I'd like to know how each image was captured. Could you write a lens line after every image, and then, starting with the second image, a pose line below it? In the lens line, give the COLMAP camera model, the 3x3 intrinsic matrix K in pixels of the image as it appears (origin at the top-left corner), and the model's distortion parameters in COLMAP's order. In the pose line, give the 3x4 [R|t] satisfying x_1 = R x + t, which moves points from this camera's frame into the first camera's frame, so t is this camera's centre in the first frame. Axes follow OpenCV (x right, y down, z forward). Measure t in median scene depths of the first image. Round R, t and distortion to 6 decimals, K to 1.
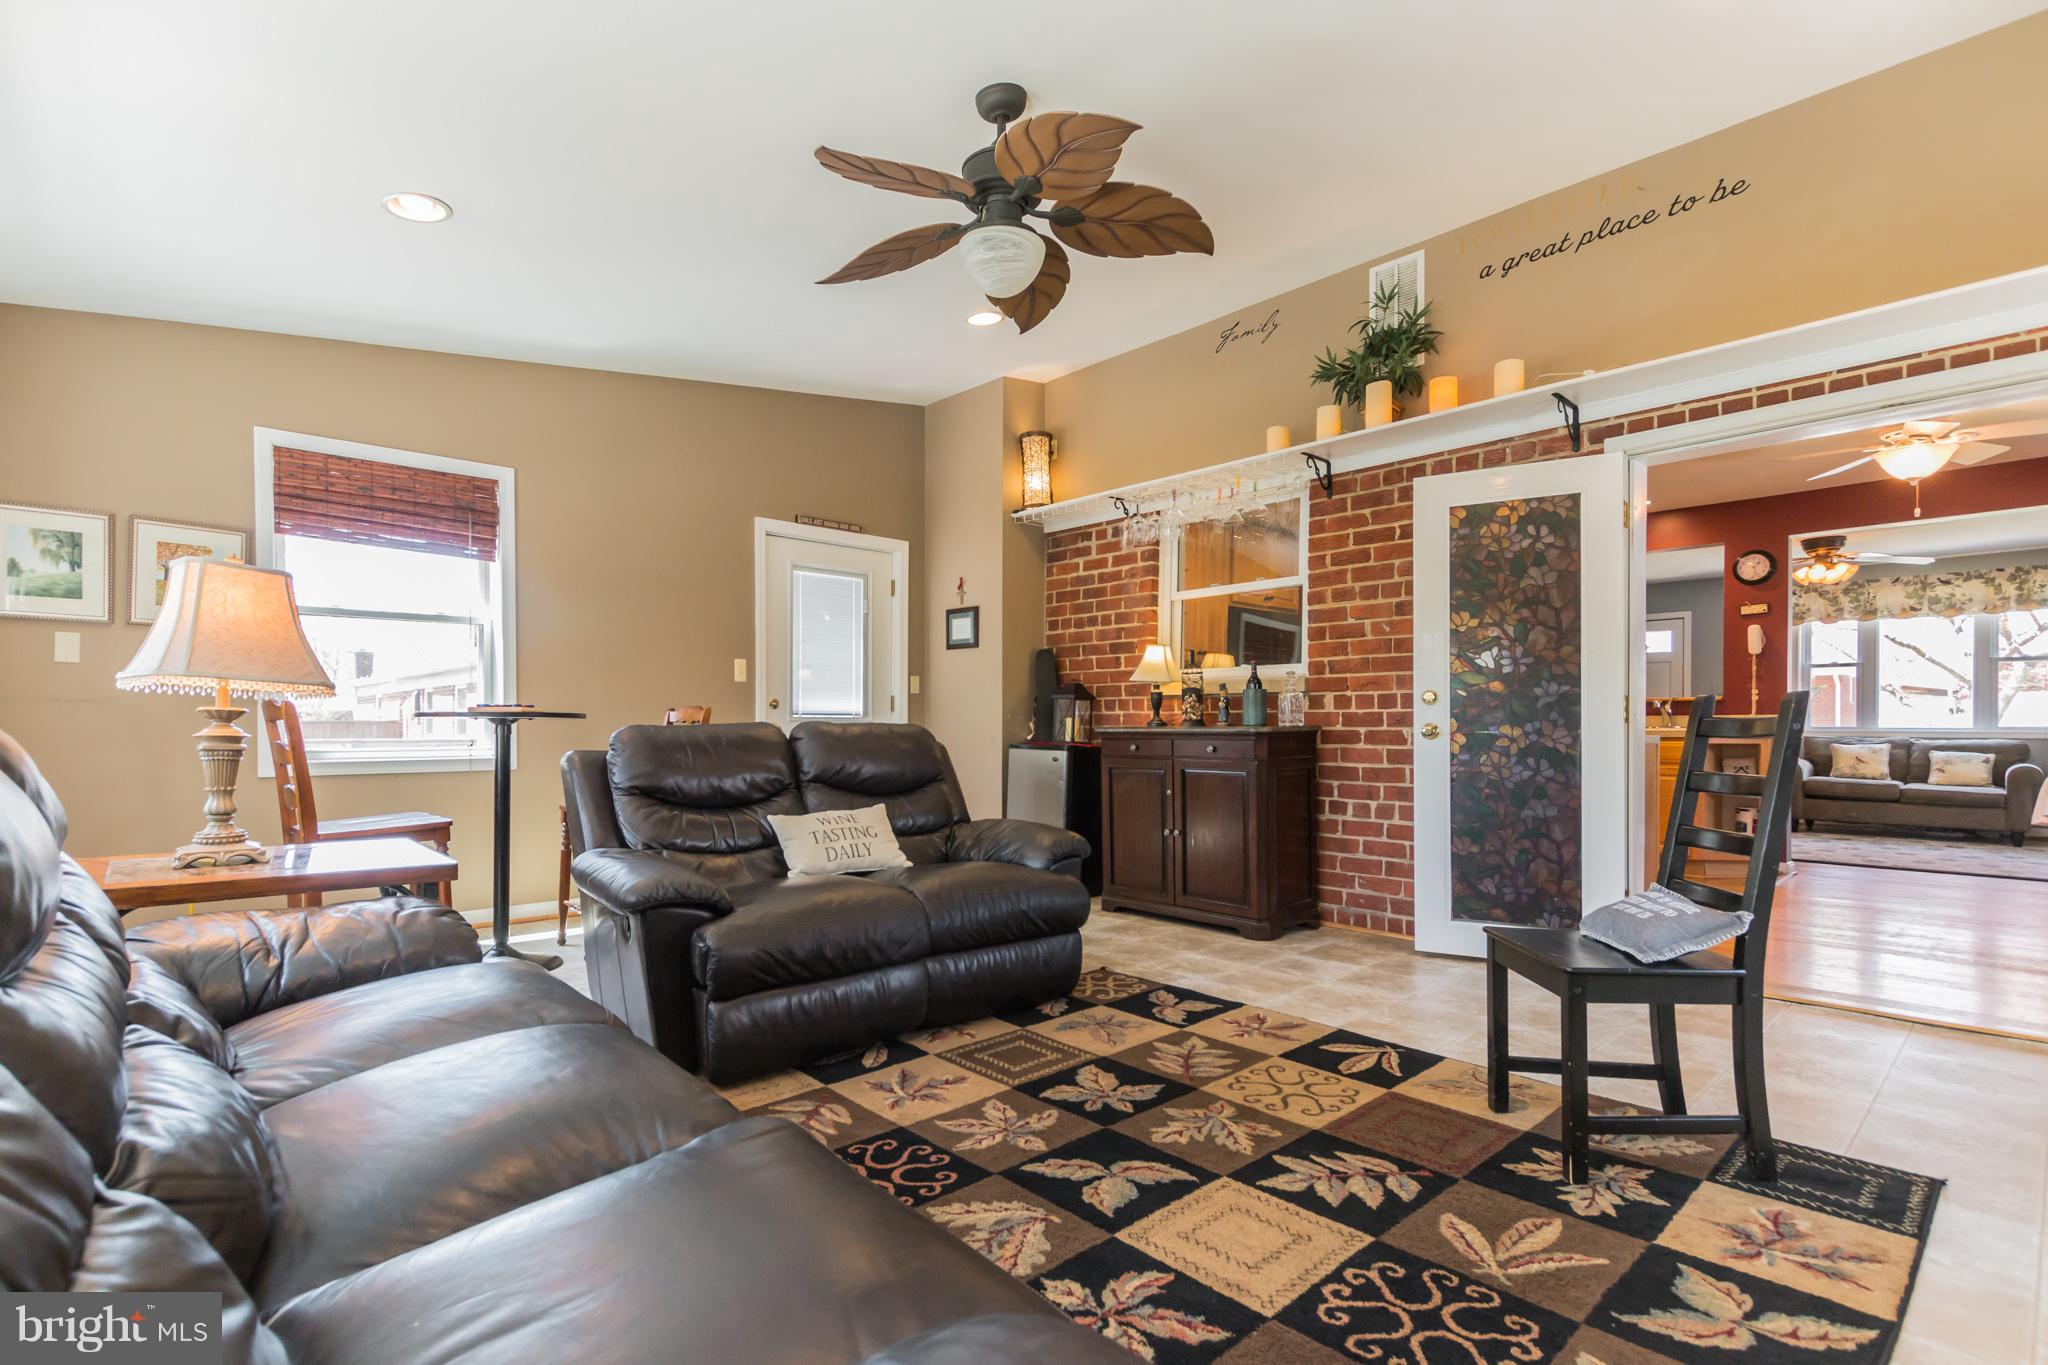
lens RADIAL K [[974.0, 0, 941.3], [0, 974.0, 717.5], [0, 0, 1]] dist [0.000458, -0.000720]
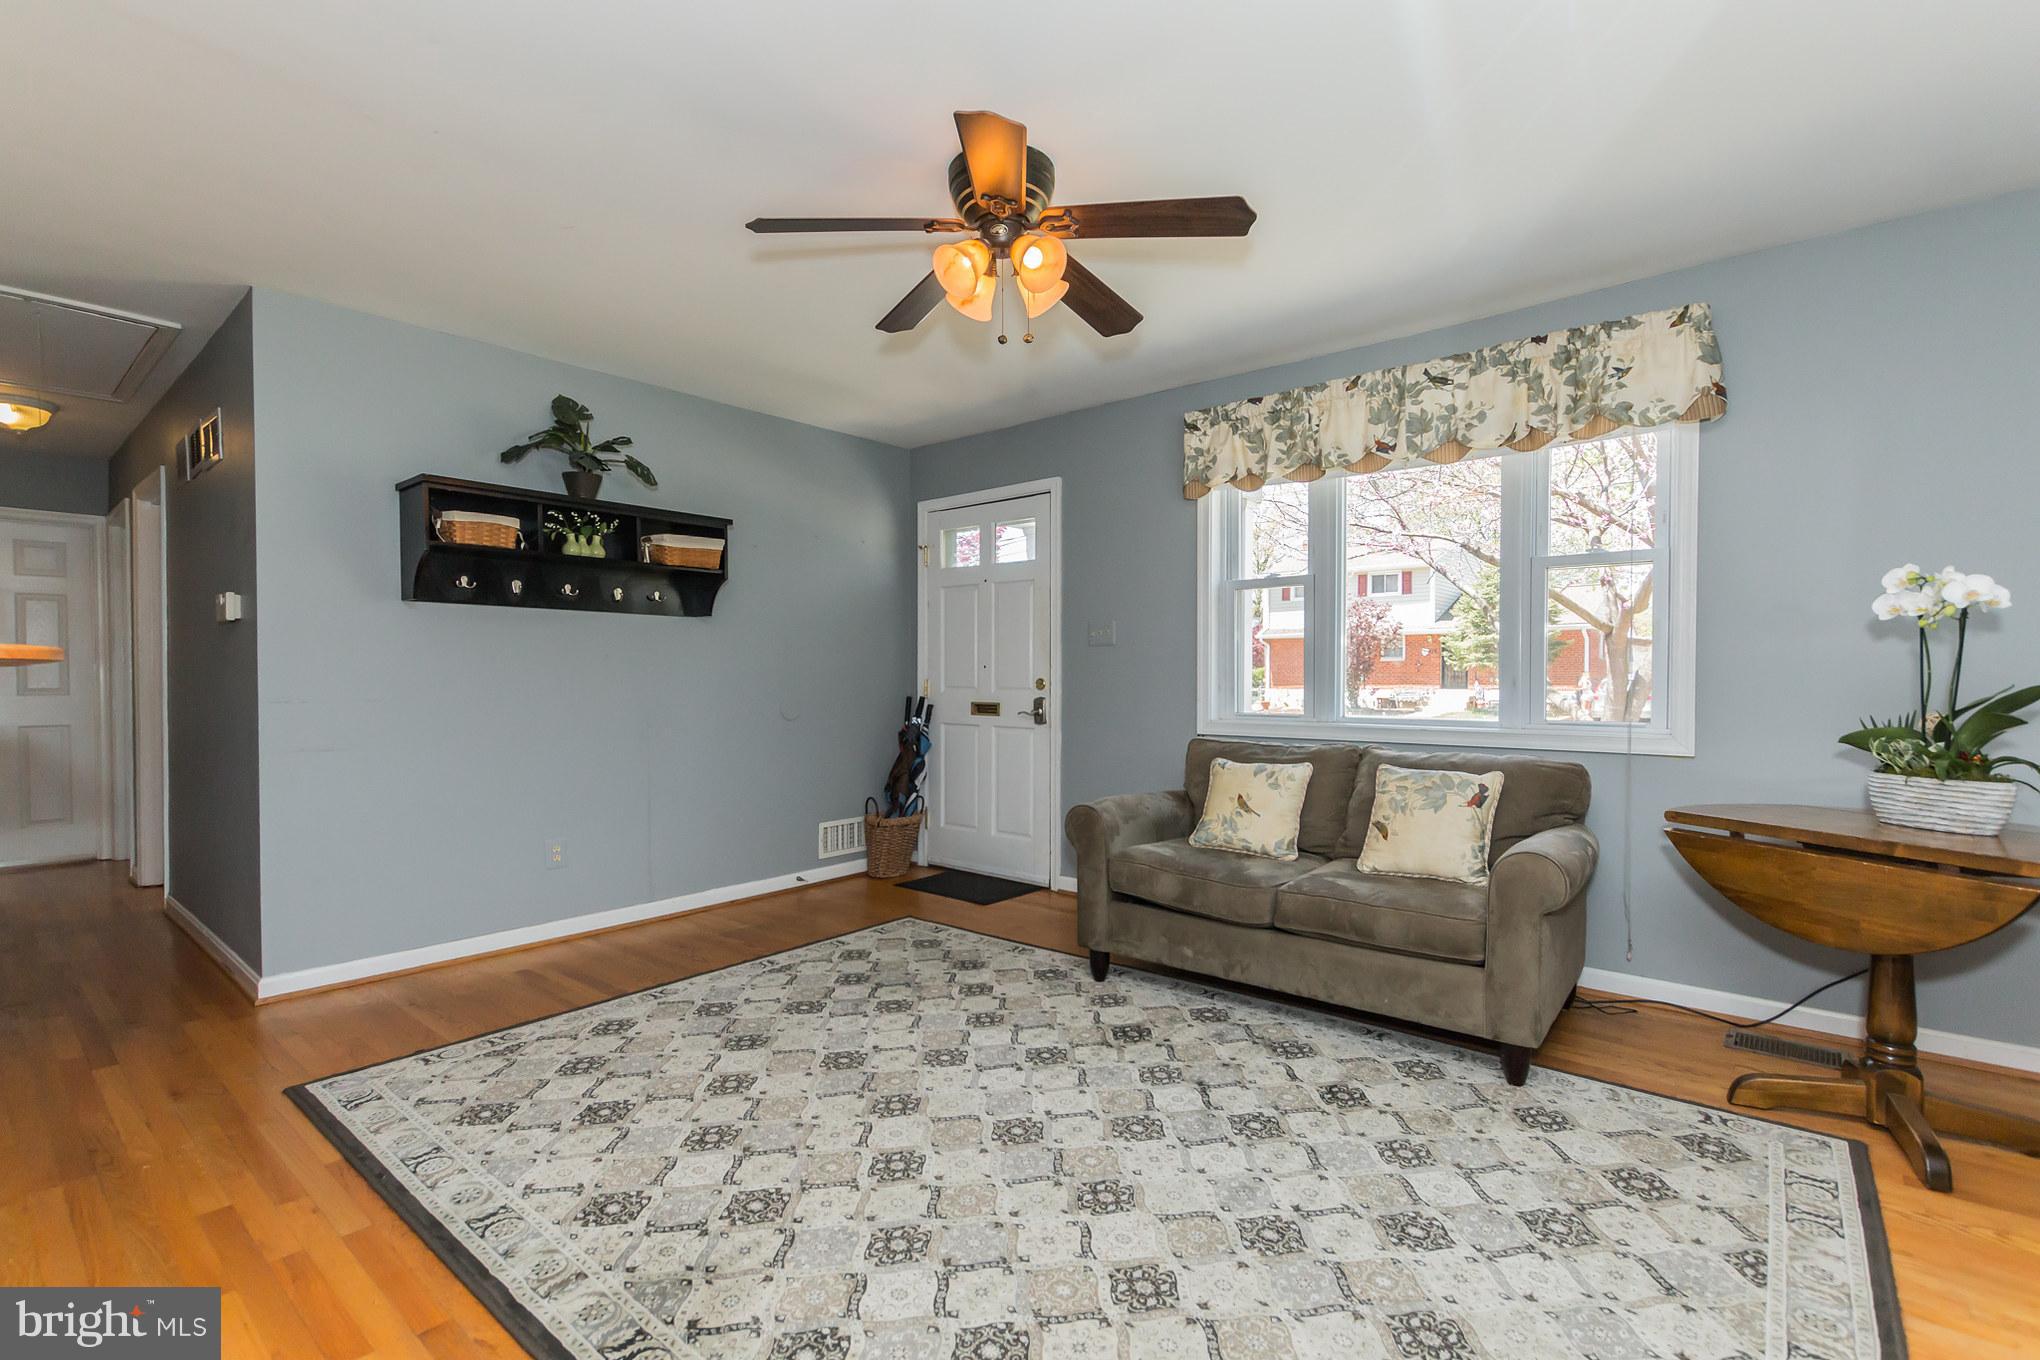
lens RADIAL K [[940.5, 0, 963.1], [0, 940.5, 695.1], [0, 0, 1]] dist [0.001427, -0.000422]
pose [[0.988197, -0.005049, 0.153104, 0.766923], [0.000937, 0.999637, 0.026914, -0.012590], [-0.153184, -0.026452, 0.987844, 0.625845]]
